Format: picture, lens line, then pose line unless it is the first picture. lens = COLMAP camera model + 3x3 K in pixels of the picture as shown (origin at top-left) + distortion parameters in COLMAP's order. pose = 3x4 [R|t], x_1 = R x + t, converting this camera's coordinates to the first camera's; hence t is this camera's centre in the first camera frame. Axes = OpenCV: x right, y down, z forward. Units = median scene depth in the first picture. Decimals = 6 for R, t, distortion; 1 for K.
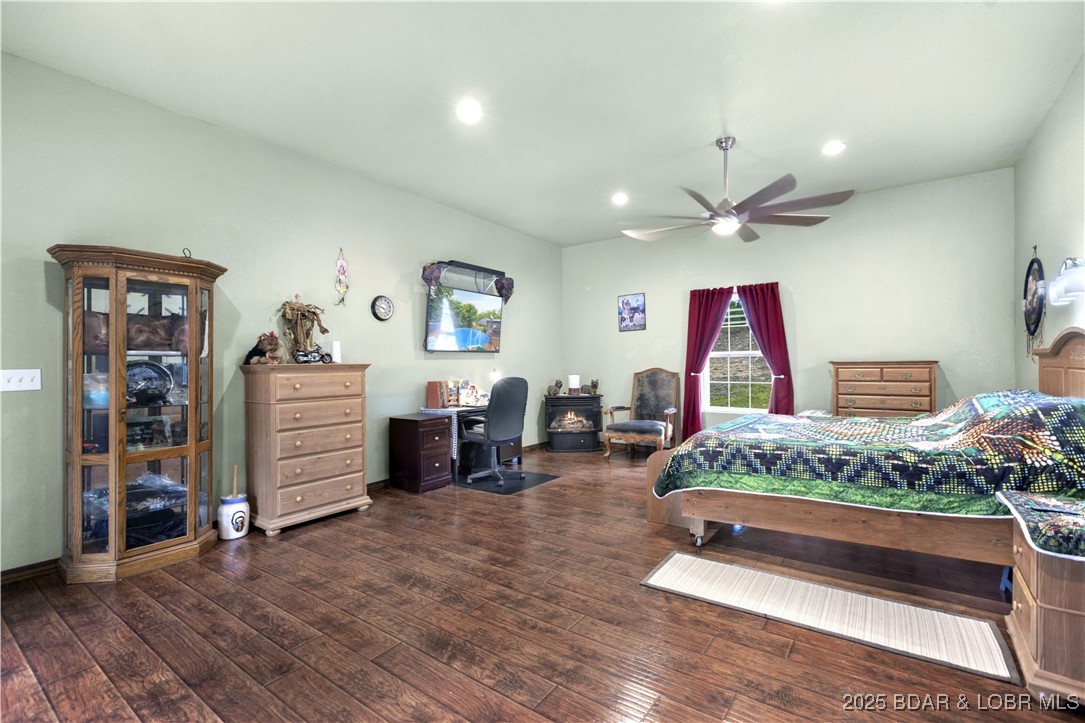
lens RADIAL K [[491.9, 0, 547.1], [0, 491.9, 364.1], [0, 0, 1]] dist [0.001107, 0.000317]
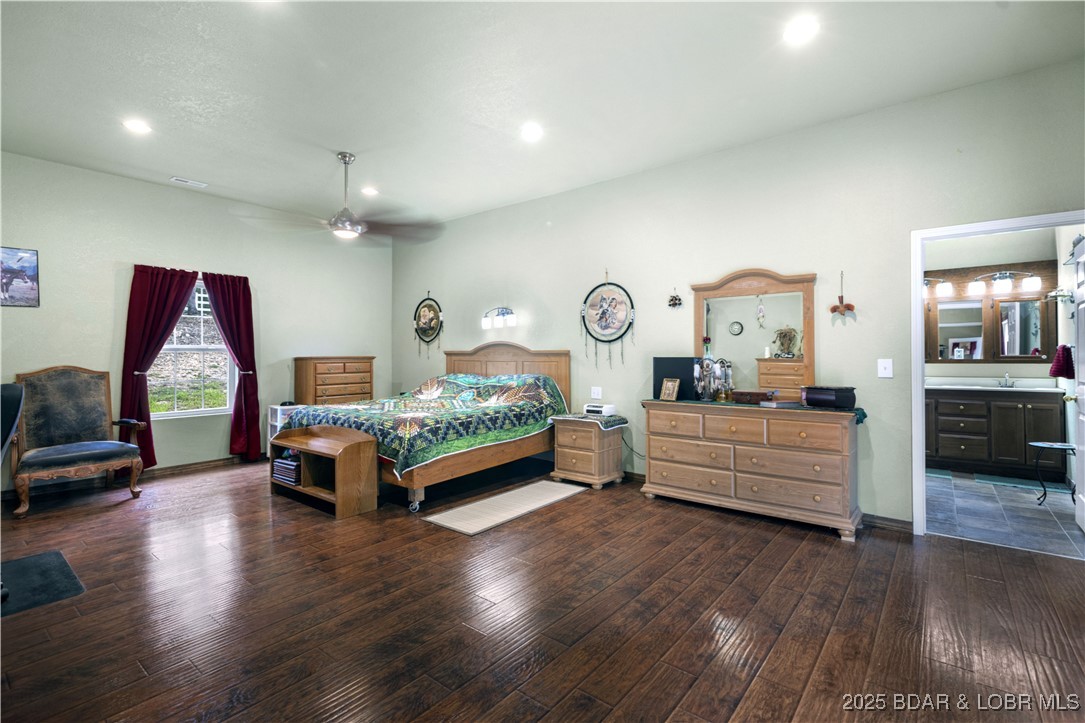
lens RADIAL K [[491.9, 0, 547.1], [0, 491.9, 364.1], [0, 0, 1]] dist [0.001107, 0.000317]
pose [[0.050053, -0.008078, 0.998714, -0.936693], [0.004280, 0.999960, 0.007874, 0.005657], [-0.998737, 0.003880, 0.050086, 0.676725]]
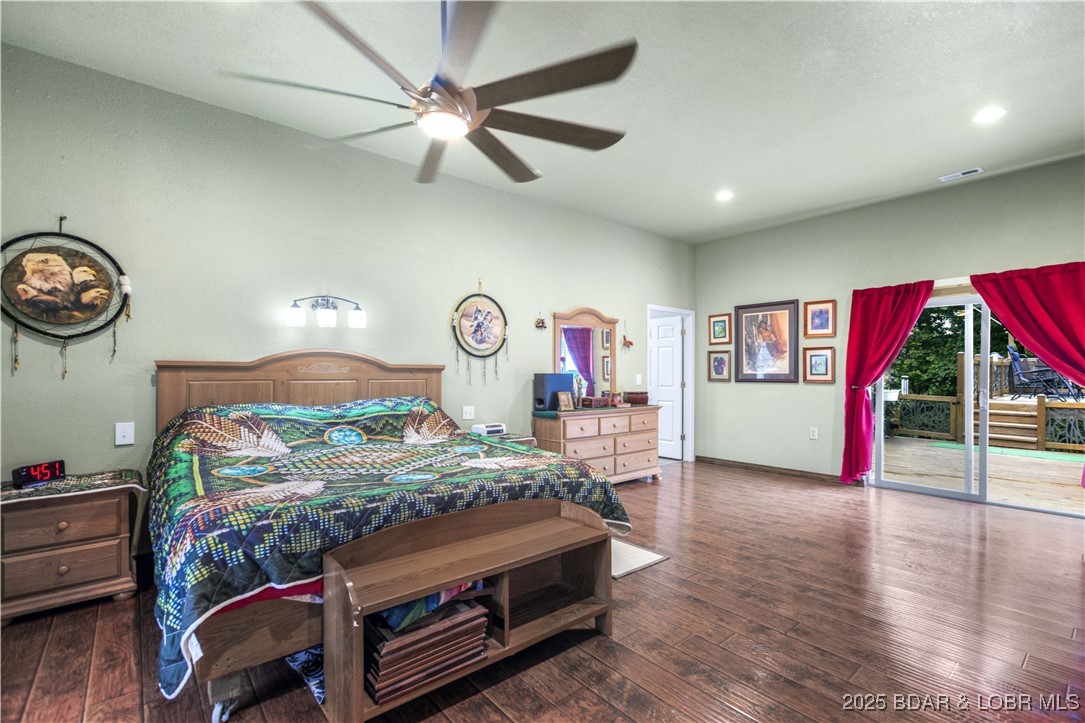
lens RADIAL K [[491.9, 0, 547.1], [0, 491.9, 364.1], [0, 0, 1]] dist [0.001107, 0.000317]
pose [[-0.968319, 0.009066, 0.249553, 0.158702], [0.005623, 0.999879, -0.014508, -0.009414], [-0.249654, -0.012645, -0.968253, 2.032233]]
